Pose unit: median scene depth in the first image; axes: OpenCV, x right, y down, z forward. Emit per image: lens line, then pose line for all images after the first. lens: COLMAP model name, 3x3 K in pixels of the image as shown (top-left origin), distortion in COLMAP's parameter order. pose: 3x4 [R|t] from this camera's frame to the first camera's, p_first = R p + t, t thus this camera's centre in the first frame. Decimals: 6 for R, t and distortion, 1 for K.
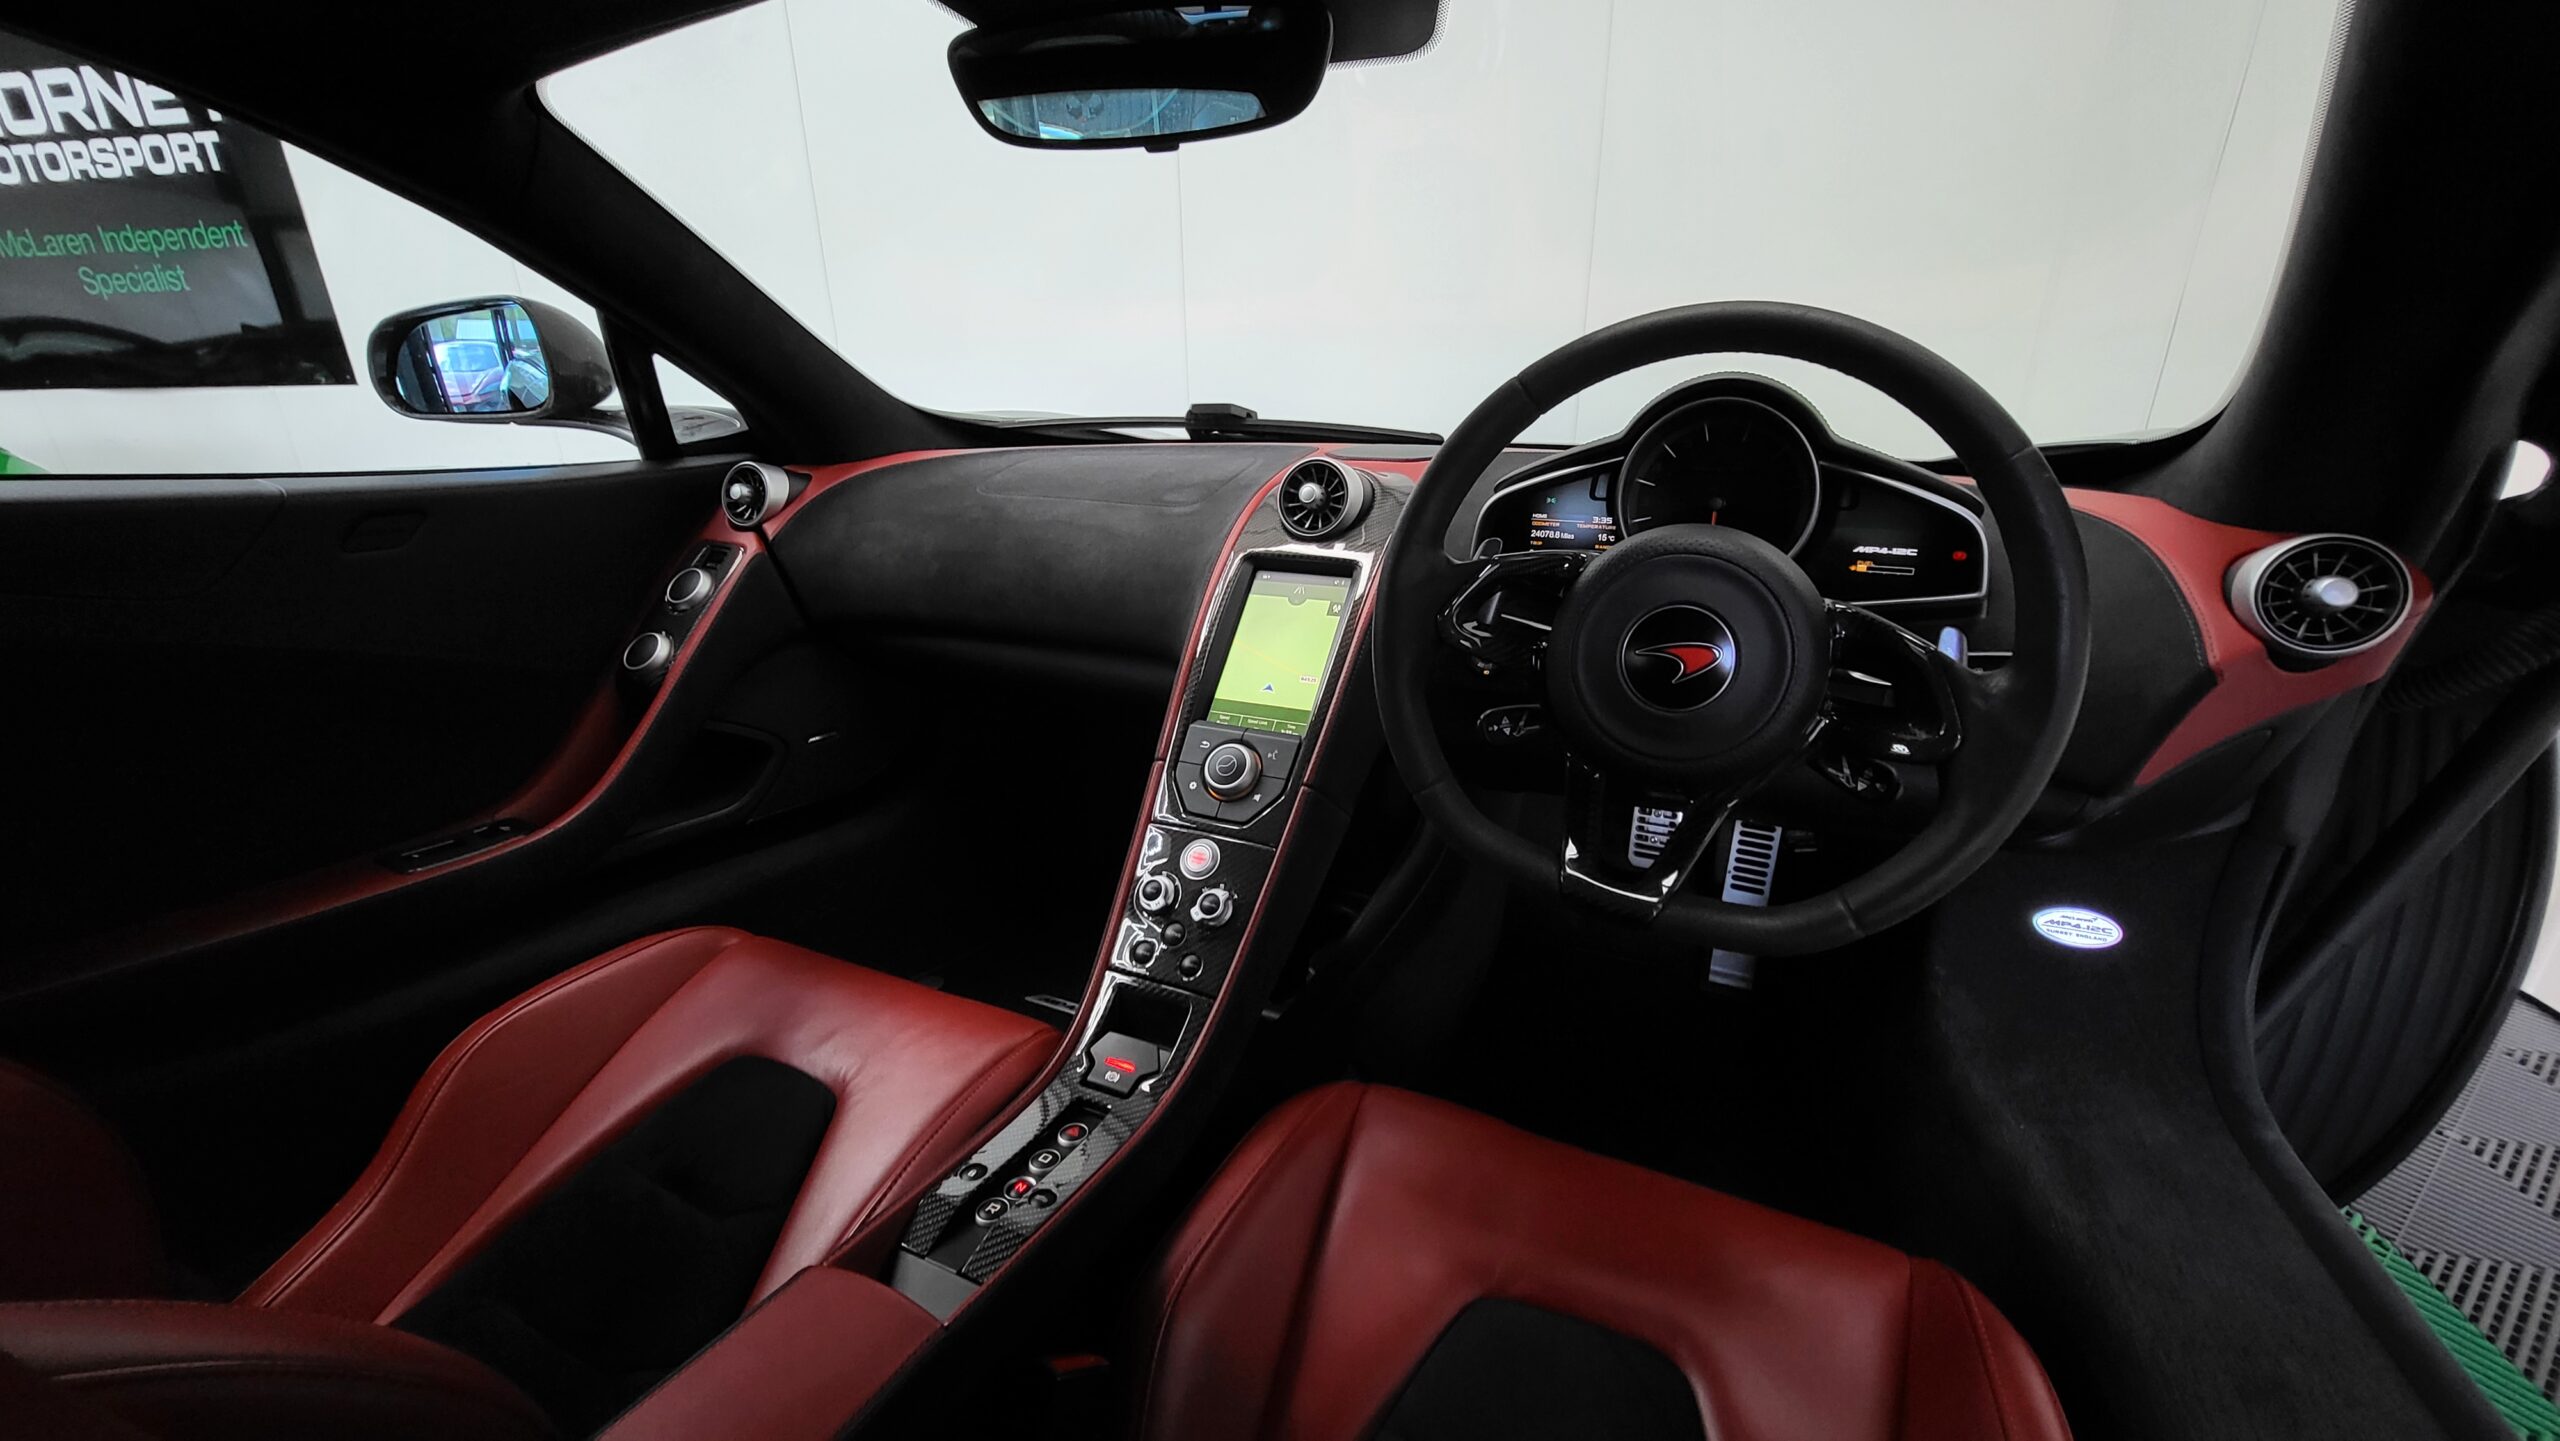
lens RADIAL K [[1008.3, 0, 1289.0], [0, 1008.3, 739.3], [0, 0, 1]] dist [0.000758, -0.000376]
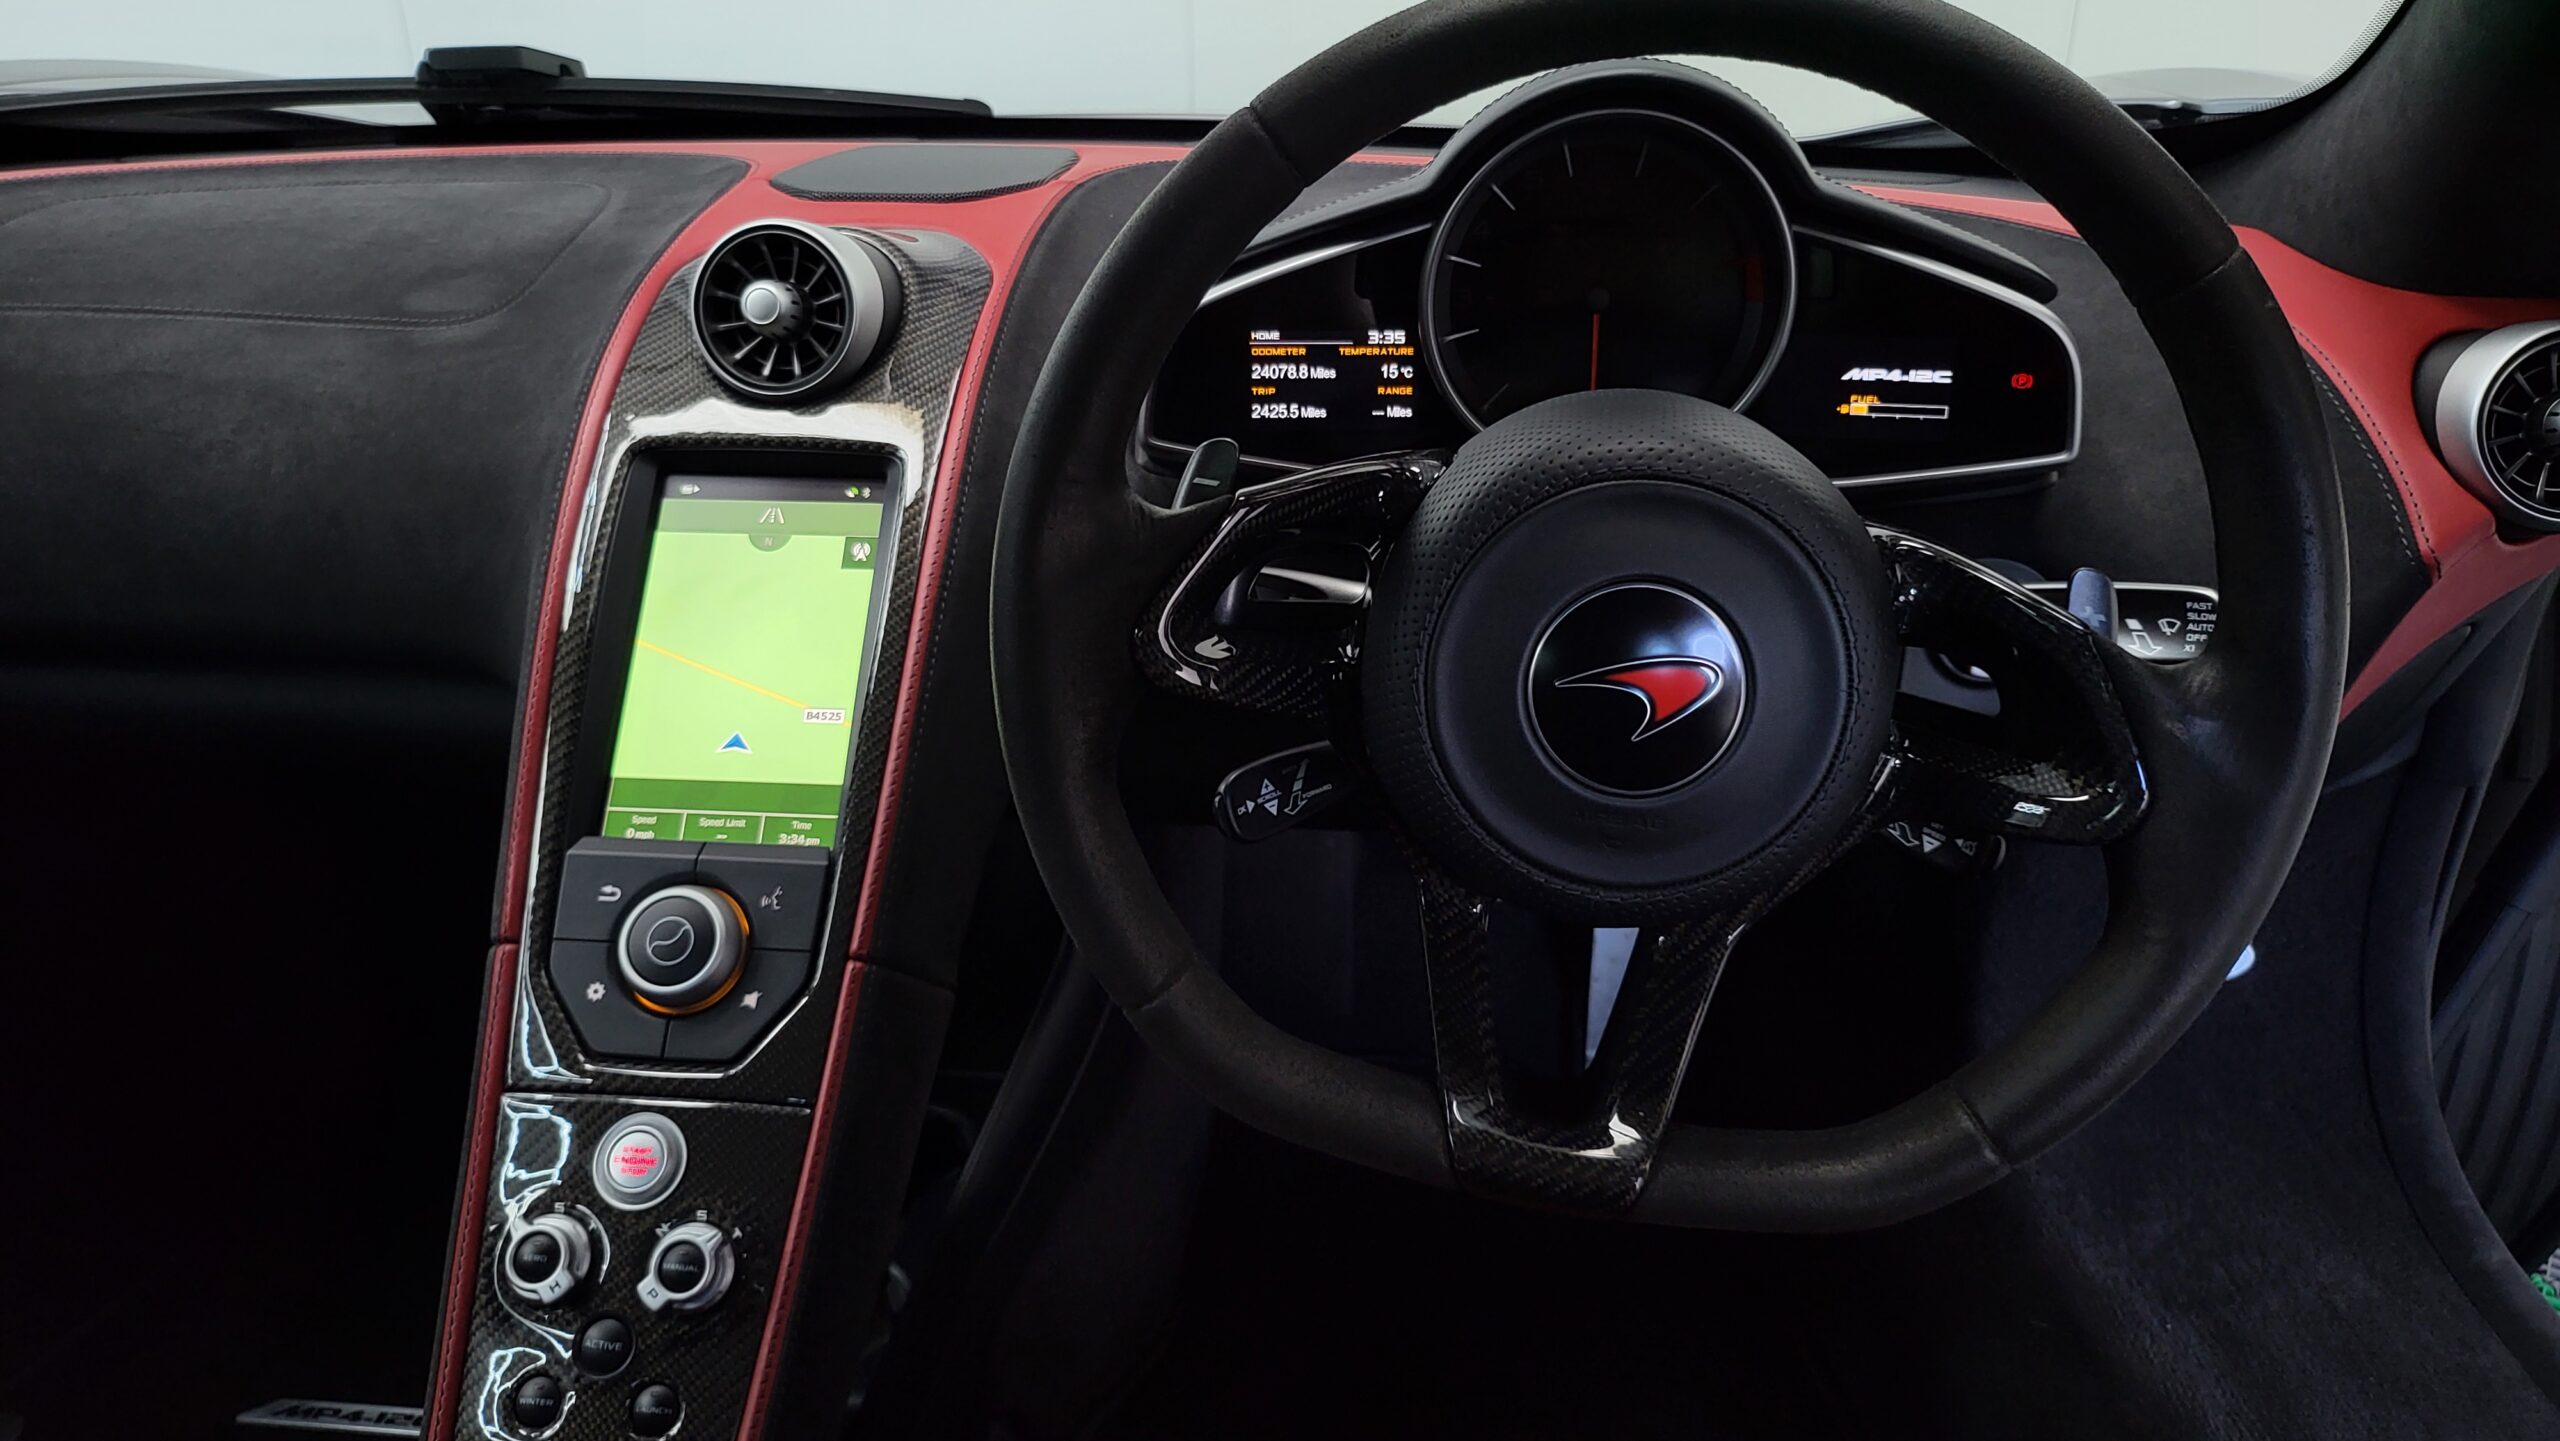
lens RADIAL K [[1820.5, 0, 1295.5], [0, 1820.5, 716.2], [0, 0, 1]] dist [0.024949, -0.010411]
pose [[0.943916, -0.136728, 0.300546, -0.027384], [0.113857, 0.989188, 0.092428, -0.109495], [-0.309934, -0.053025, 0.949278, 0.131362]]
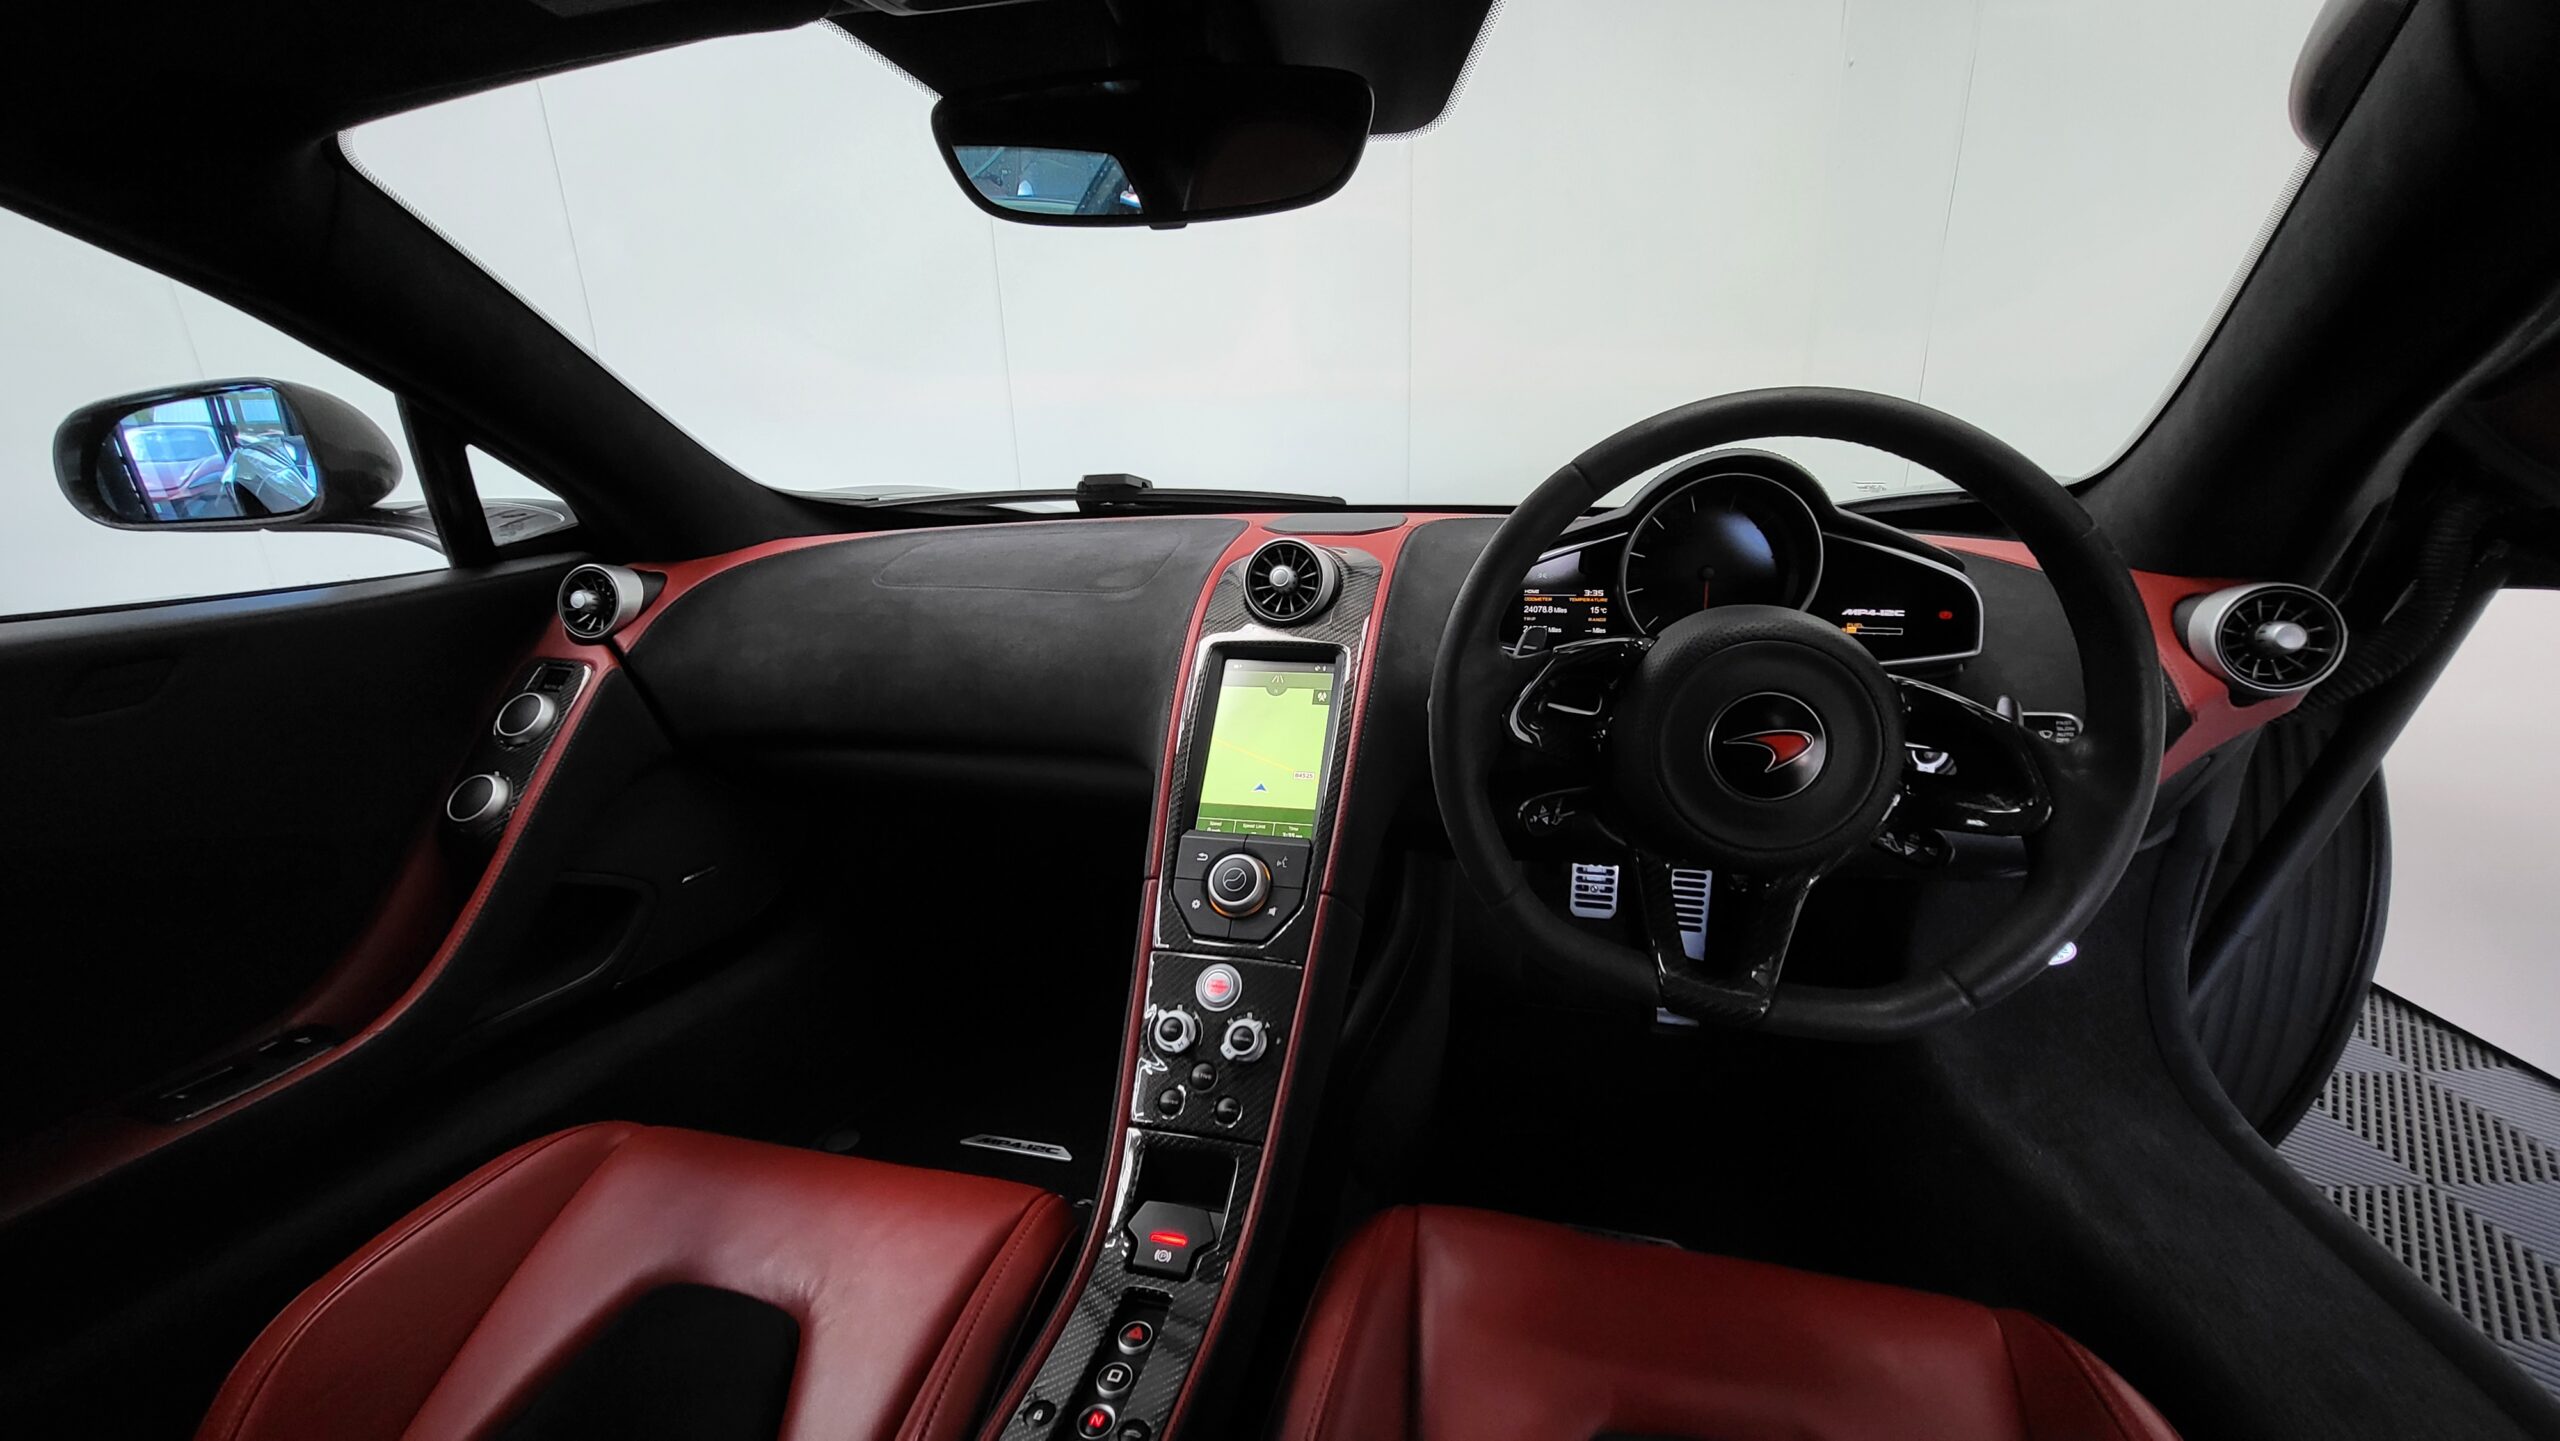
lens RADIAL K [[1008.3, 0, 1289.0], [0, 1008.3, 739.3], [0, 0, 1]] dist [0.000758, -0.000376]
pose [[0.980545, -0.078728, 0.179817, -0.156849], [0.086111, 0.995718, -0.033618, -0.061111], [-0.176401, 0.048448, 0.983125, 0.079506]]
